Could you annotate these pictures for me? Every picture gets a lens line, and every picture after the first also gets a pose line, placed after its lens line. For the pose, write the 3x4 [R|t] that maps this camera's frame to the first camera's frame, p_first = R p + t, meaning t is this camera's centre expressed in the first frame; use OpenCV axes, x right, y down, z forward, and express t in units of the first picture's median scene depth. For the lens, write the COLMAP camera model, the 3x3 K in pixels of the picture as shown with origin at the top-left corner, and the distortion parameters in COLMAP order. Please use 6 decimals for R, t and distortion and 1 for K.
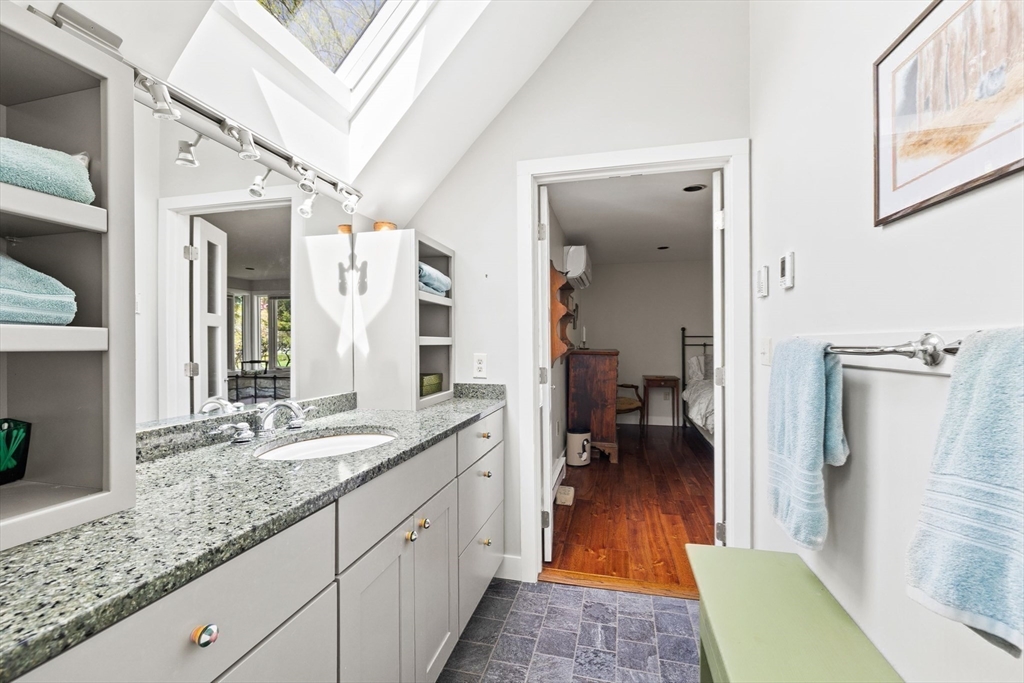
lens RADIAL K [[427.4, 0, 512.0], [0, 427.4, 341.5], [0, 0, 1]] dist [0.002090, 0.000201]
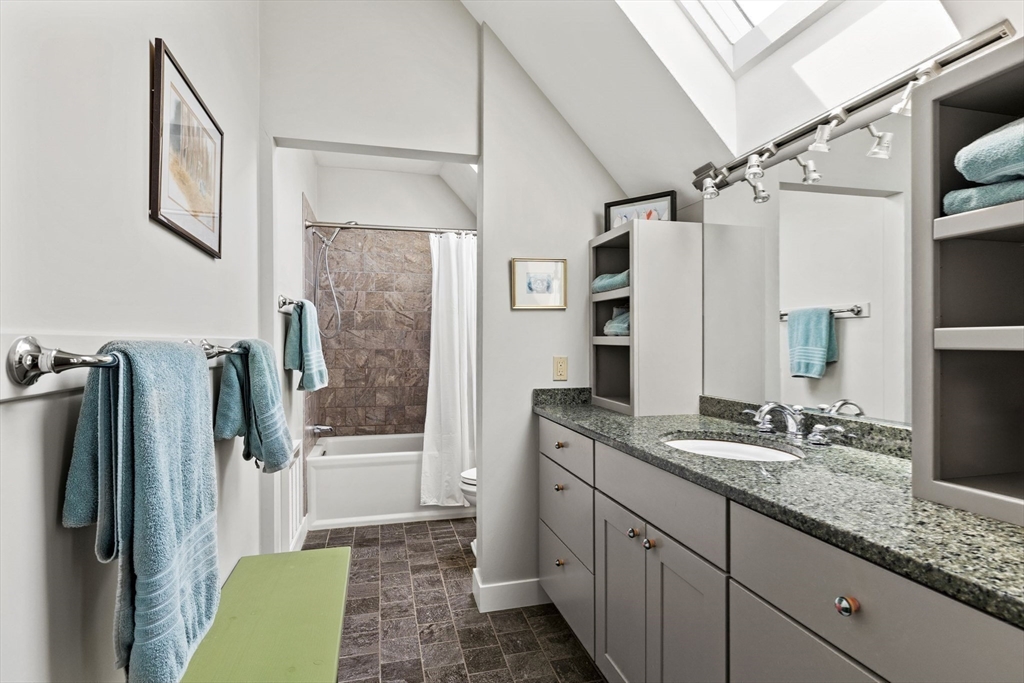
lens RADIAL K [[427.4, 0, 512.0], [0, 427.4, 341.5], [0, 0, 1]] dist [0.002090, 0.000201]
pose [[-0.850589, 0.002377, -0.525825, 0.574512], [0.008091, 0.999931, -0.008569, 0.007291], [0.525768, -0.011544, -0.850549, 1.679791]]
